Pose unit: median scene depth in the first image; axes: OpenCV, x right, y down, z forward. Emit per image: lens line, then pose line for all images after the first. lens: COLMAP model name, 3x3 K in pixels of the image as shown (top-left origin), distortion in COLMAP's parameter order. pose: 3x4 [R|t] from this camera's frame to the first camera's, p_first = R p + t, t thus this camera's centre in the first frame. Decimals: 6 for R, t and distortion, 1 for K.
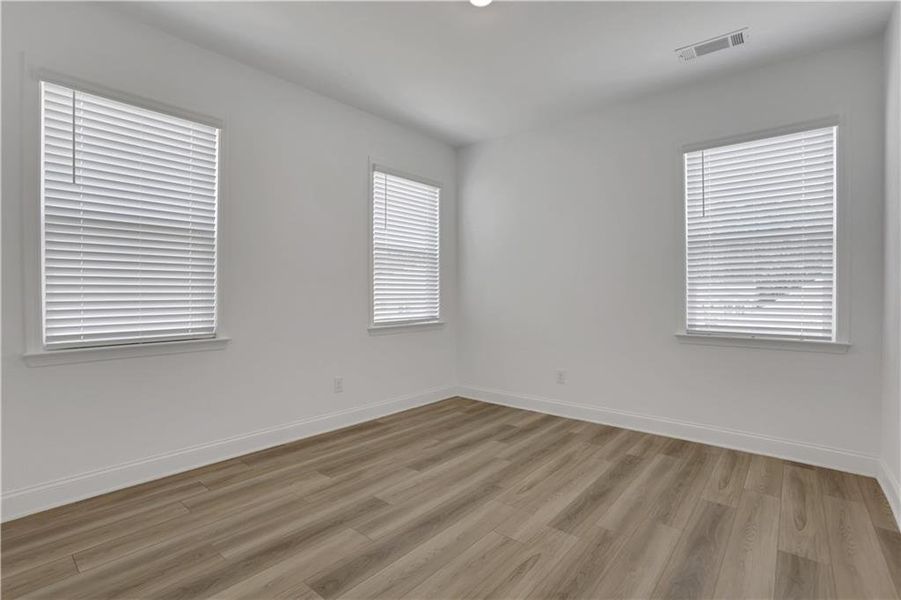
lens RADIAL K [[424.5, 0, 446.4], [0, 424.5, 299.1], [0, 0, 1]] dist [-0.077851, 0.039004]
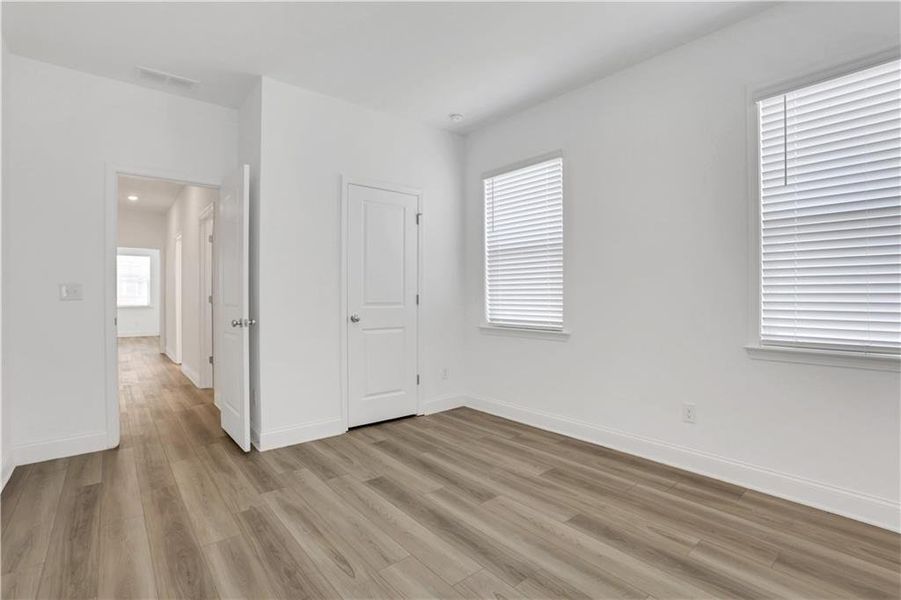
lens RADIAL K [[424.5, 0, 446.4], [0, 424.5, 299.1], [0, 0, 1]] dist [-0.077851, 0.039004]
pose [[-0.171823, 0.013451, -0.985036, 0.770536], [-0.004535, 0.999885, 0.014445, -0.017399], [0.985117, 0.006949, -0.171742, 0.955173]]
